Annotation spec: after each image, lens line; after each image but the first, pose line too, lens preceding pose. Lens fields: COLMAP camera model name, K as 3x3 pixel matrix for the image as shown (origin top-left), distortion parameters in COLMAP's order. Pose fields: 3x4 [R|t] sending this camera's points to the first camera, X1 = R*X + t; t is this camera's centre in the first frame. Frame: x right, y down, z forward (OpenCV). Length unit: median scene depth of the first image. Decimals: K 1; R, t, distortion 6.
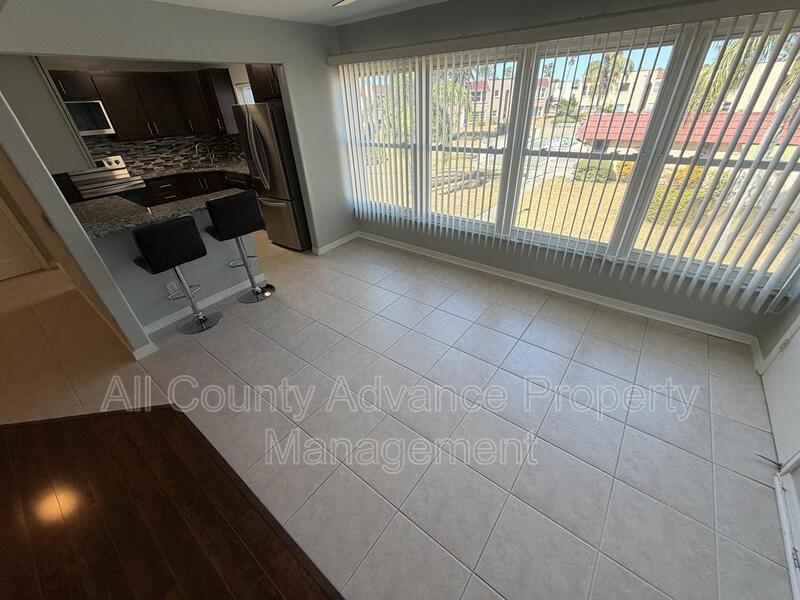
lens RADIAL K [[318.6, 0, 400.0], [0, 318.6, 300.0], [0, 0, 1]] dist [-0.000816, -0.000096]
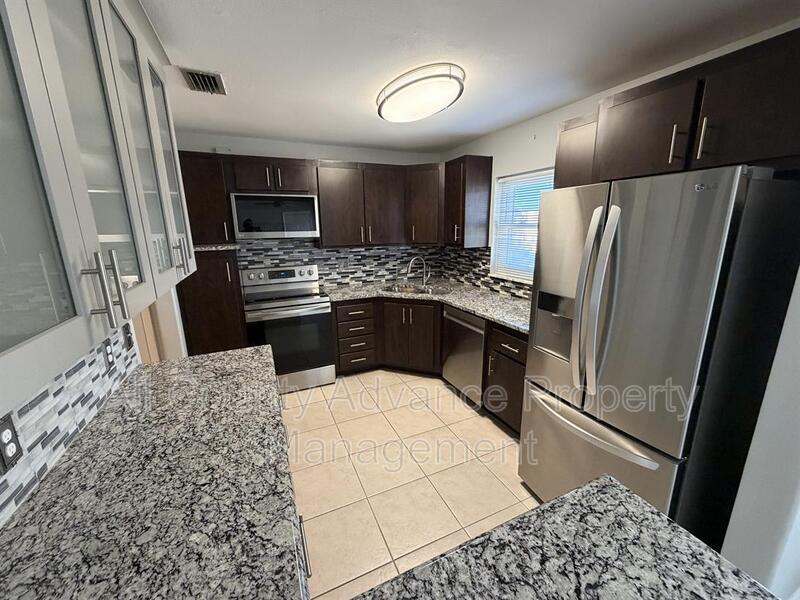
lens RADIAL K [[318.6, 0, 400.0], [0, 318.6, 300.0], [0, 0, 1]] dist [-0.000816, -0.000096]
pose [[0.884509, 0.136257, -0.446182, -0.361027], [-0.269425, 0.929976, -0.250108, -0.237565], [0.380860, 0.341435, 0.859283, 0.455143]]
